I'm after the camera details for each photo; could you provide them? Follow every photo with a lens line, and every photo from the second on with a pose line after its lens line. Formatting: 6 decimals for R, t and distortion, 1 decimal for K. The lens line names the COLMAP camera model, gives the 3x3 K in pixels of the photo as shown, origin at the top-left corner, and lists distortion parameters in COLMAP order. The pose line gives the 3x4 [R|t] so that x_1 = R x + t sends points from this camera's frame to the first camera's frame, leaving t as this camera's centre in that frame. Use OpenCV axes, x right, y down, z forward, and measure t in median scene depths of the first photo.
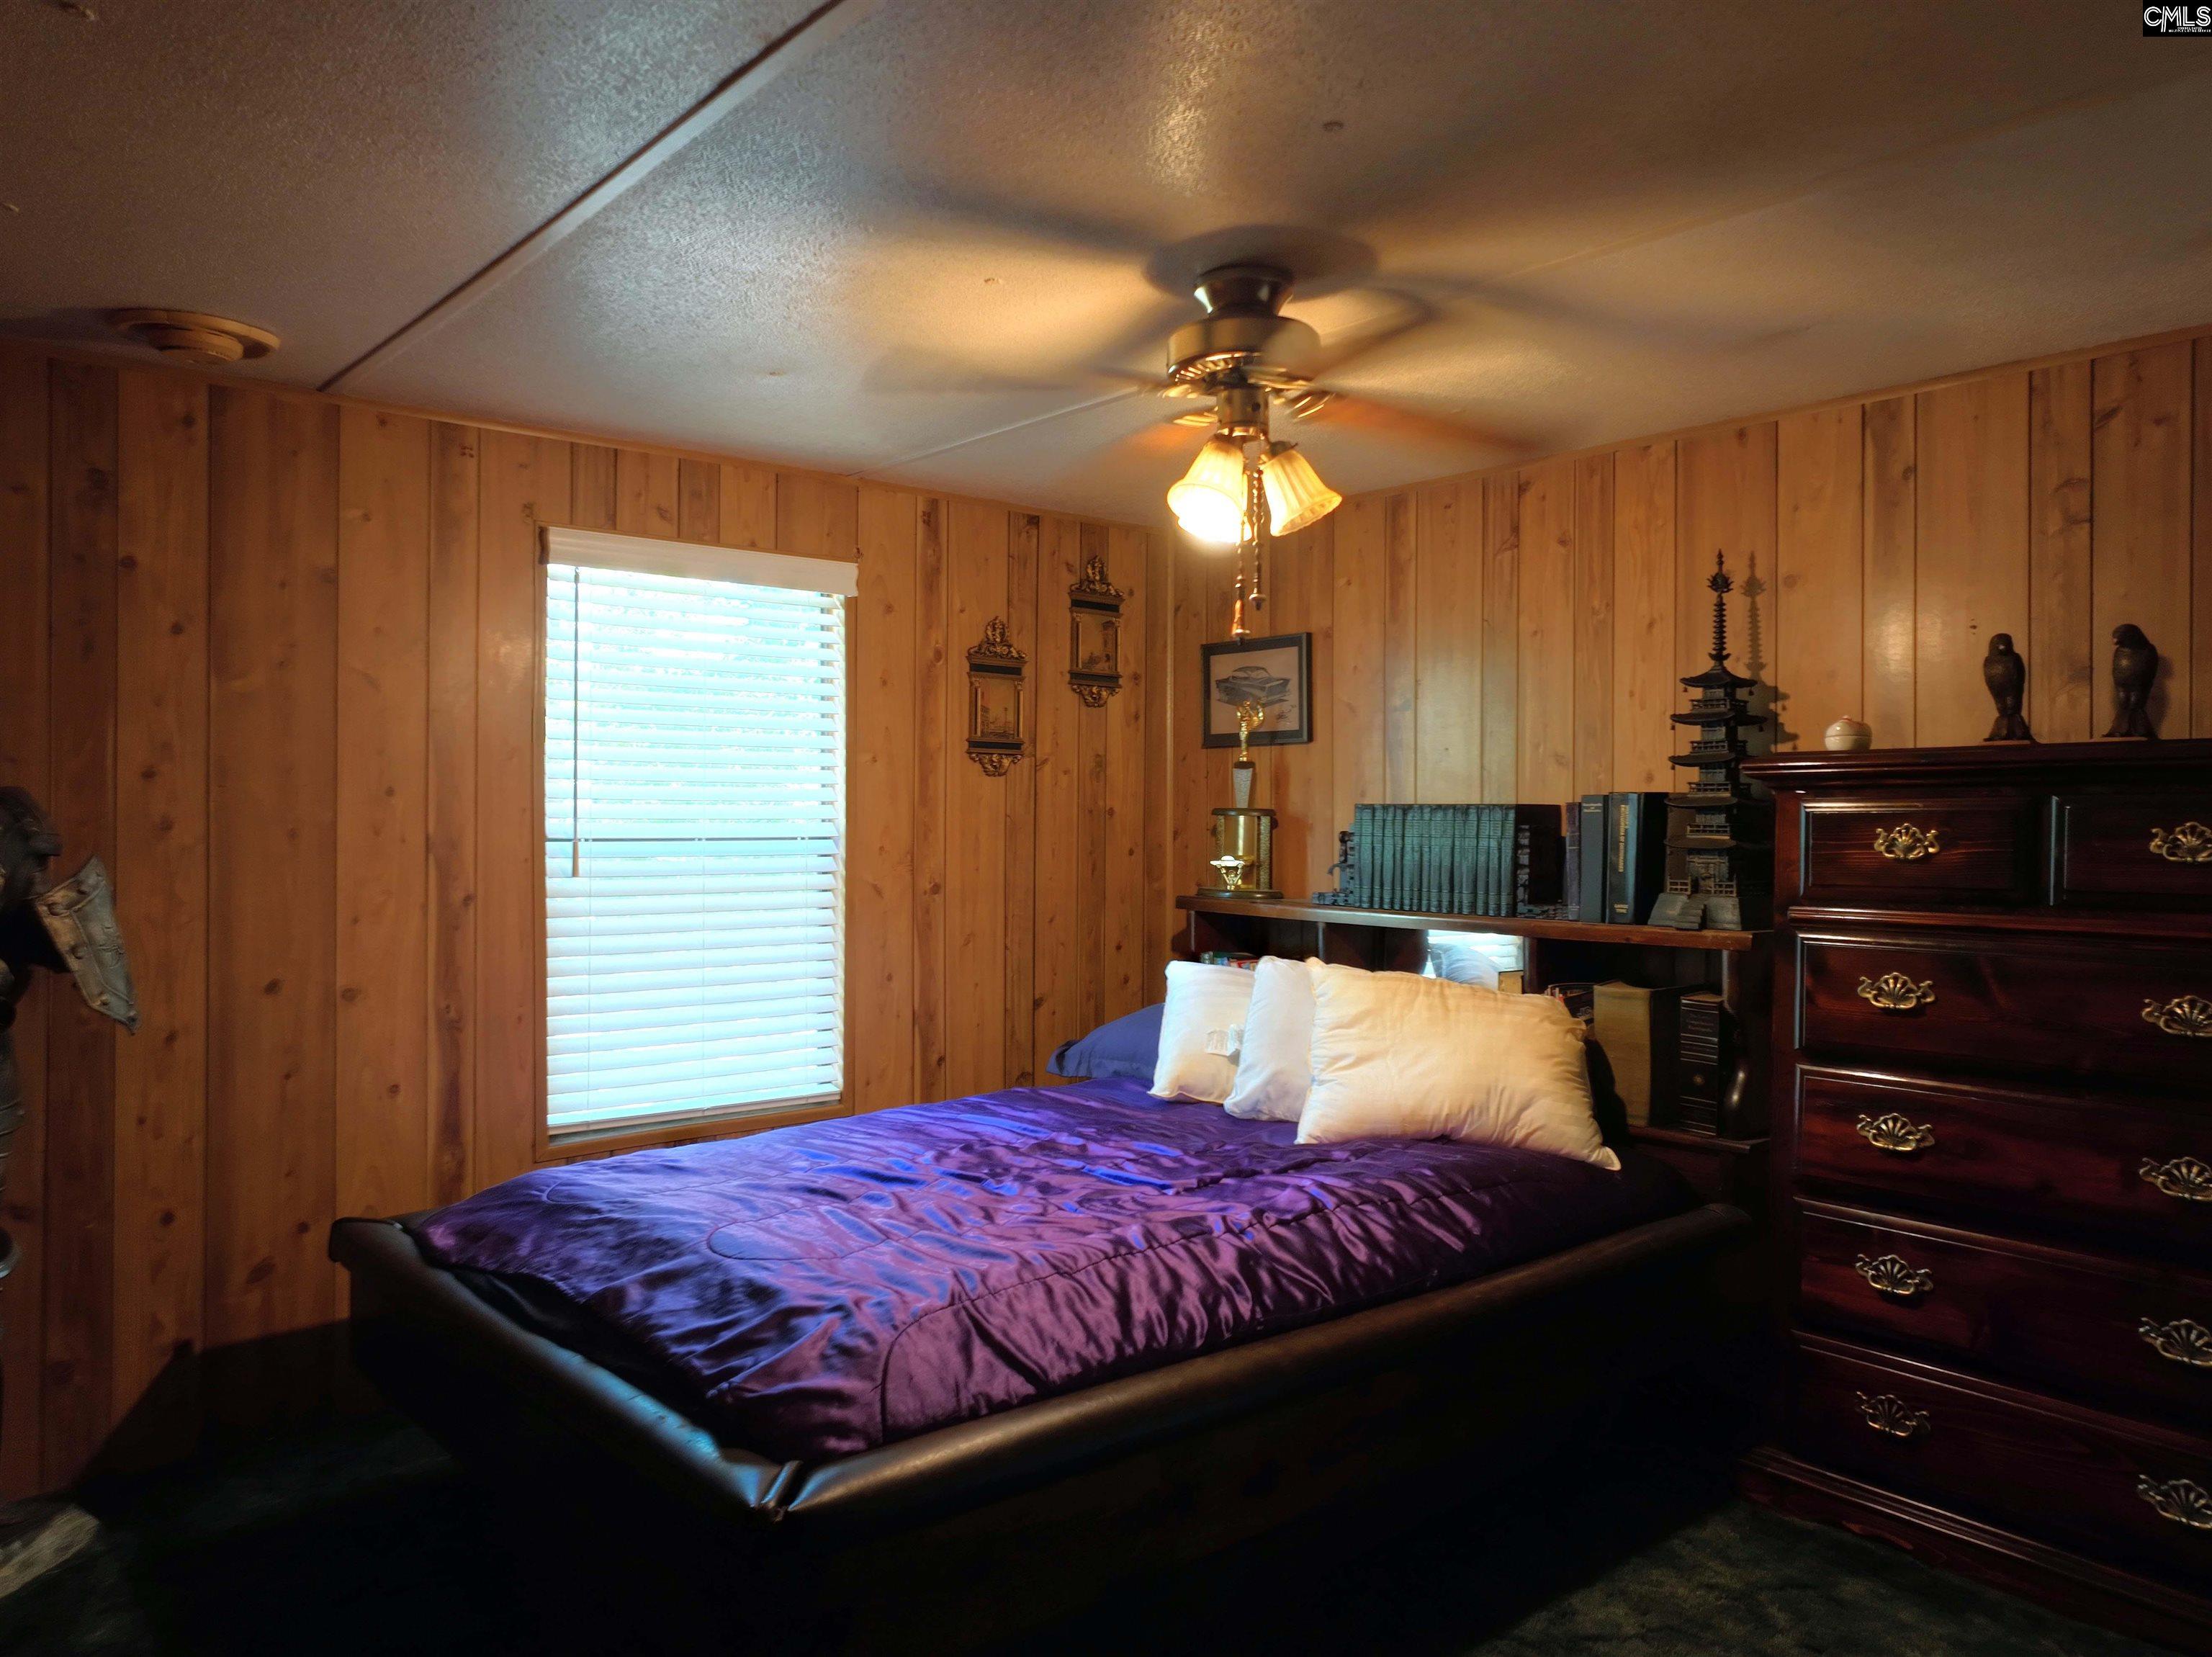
lens RADIAL K [[1567.2, 0, 1107.3], [0, 1567.2, 827.9], [0, 0, 1]] dist [0.001215, 0.006944]
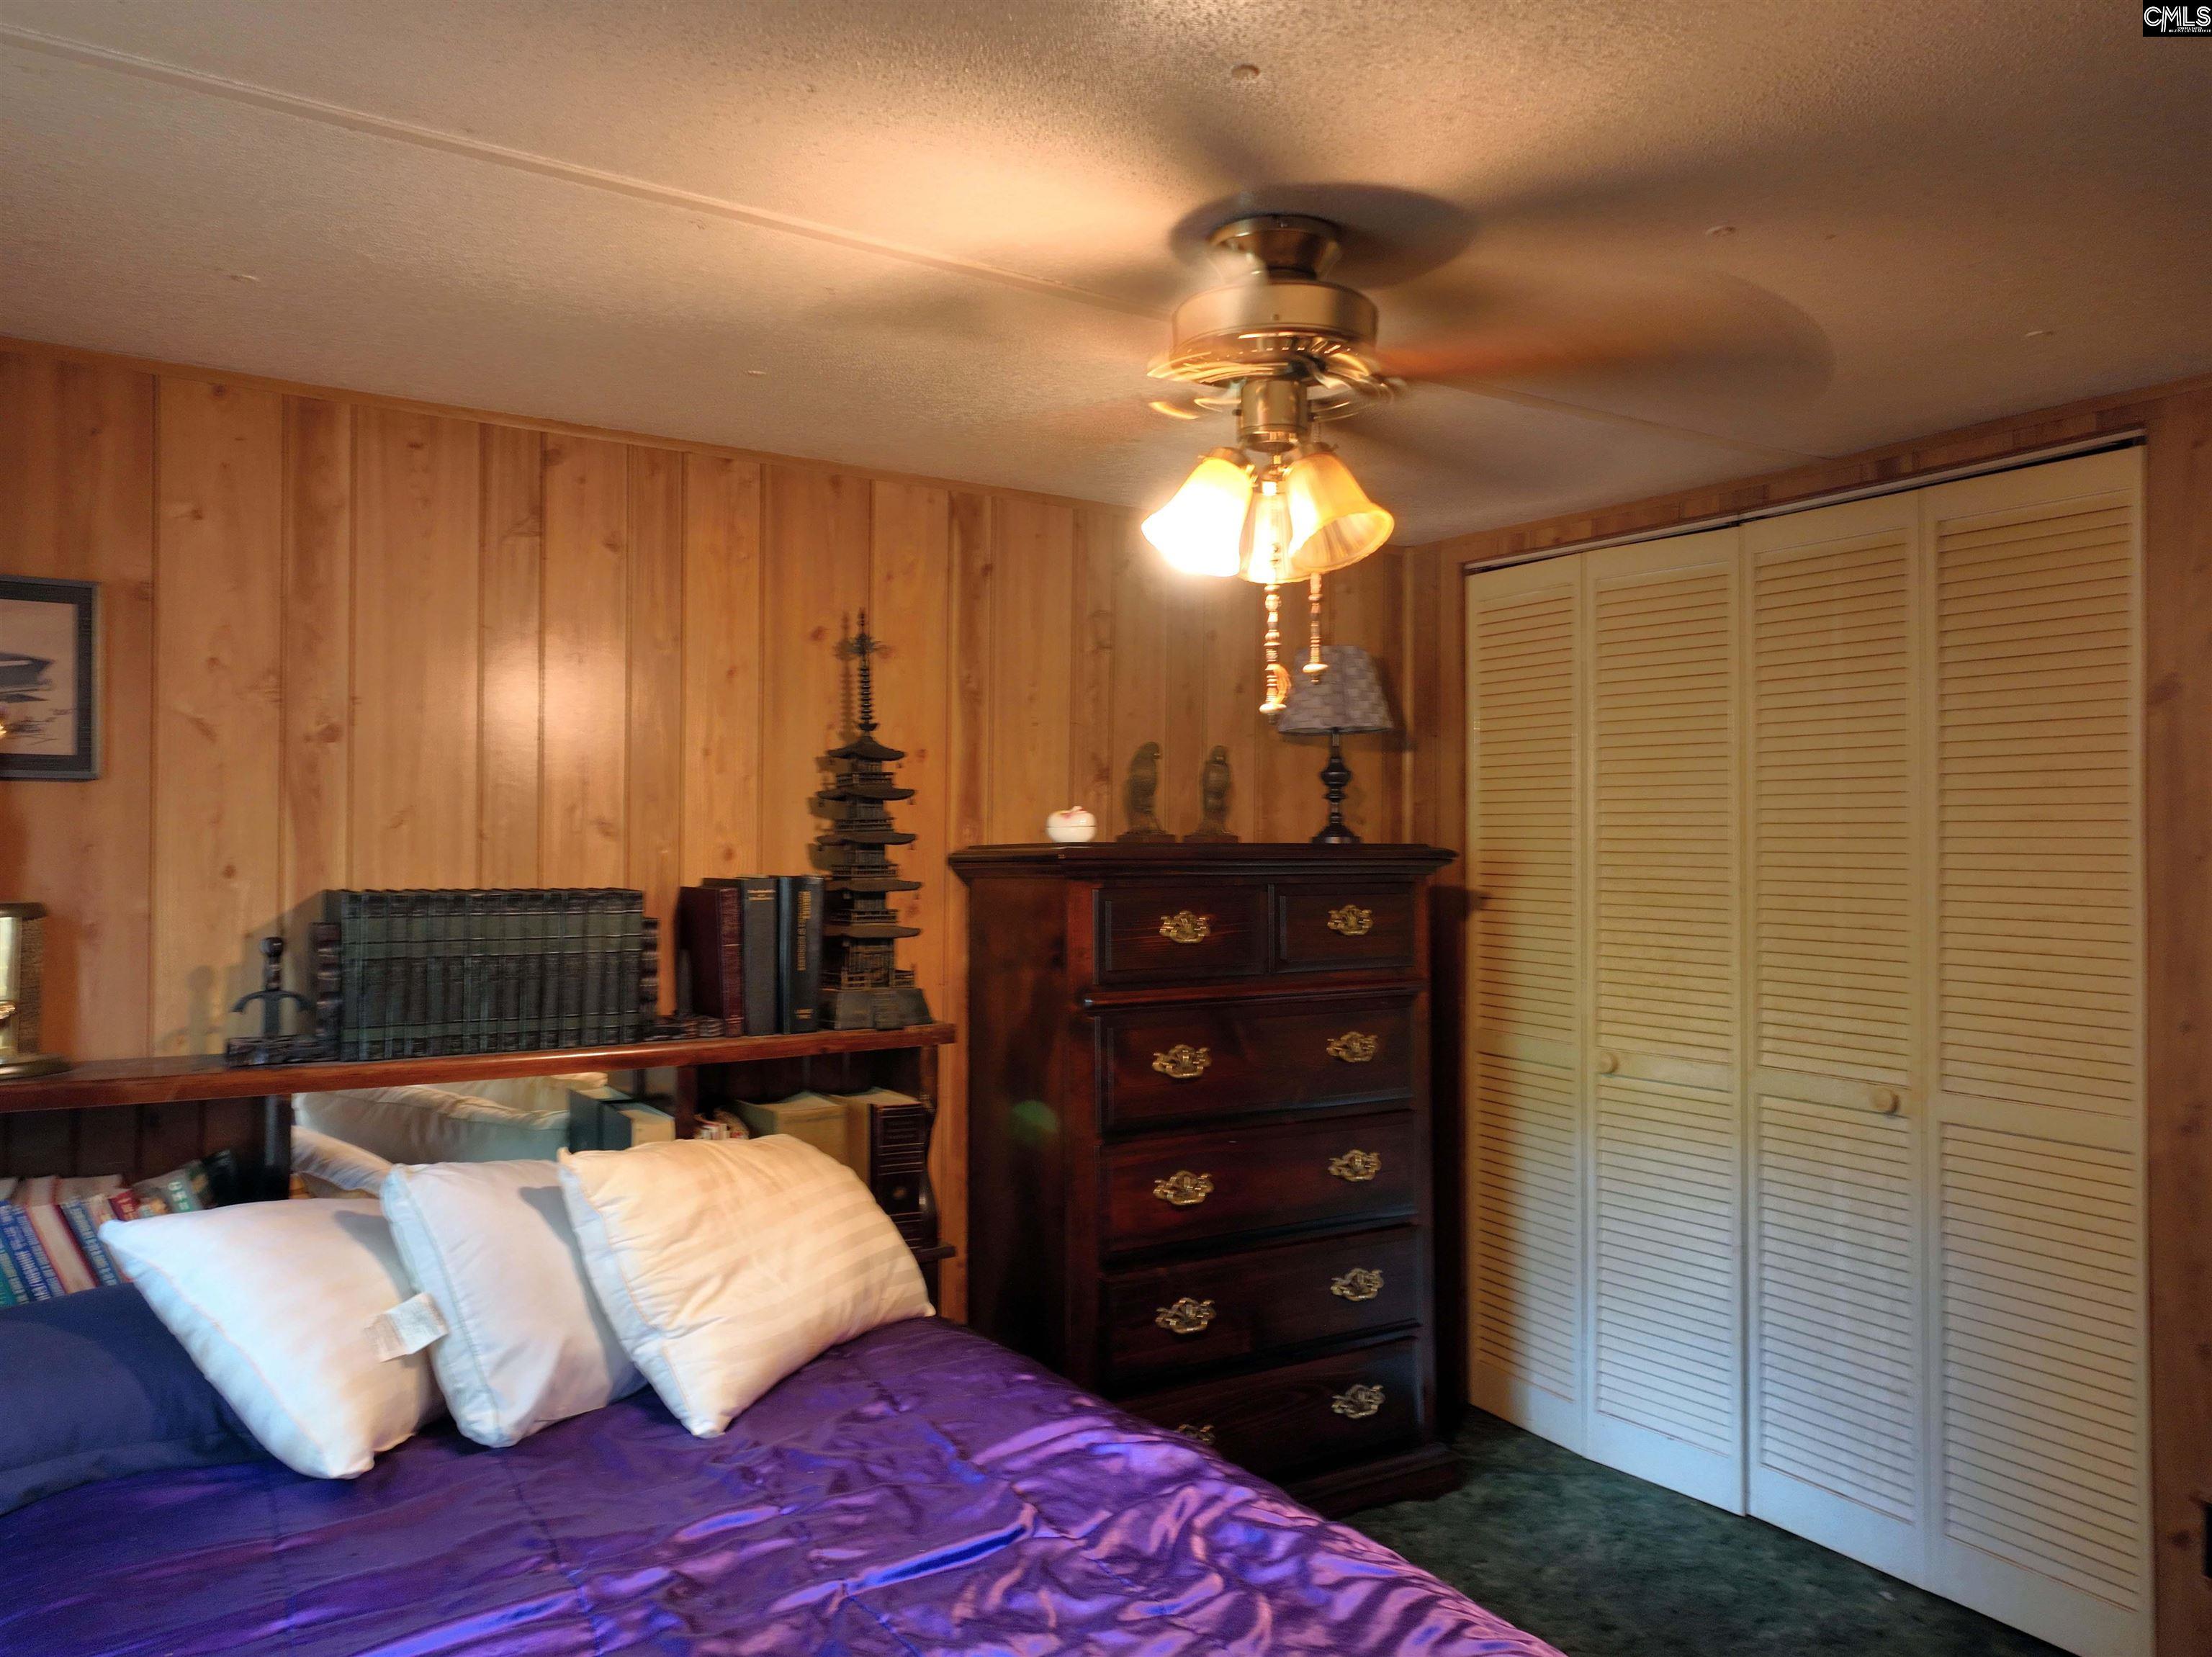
lens RADIAL K [[1567.2, 0, 1109.2], [0, 1567.2, 829.9], [0, 0, 1]] dist [0.001215, 0.006944]
pose [[0.117606, -0.001074, 0.993060, -0.464062], [-0.003077, 0.999994, 0.001446, -0.046703], [-0.993056, -0.003226, 0.117602, 0.695950]]
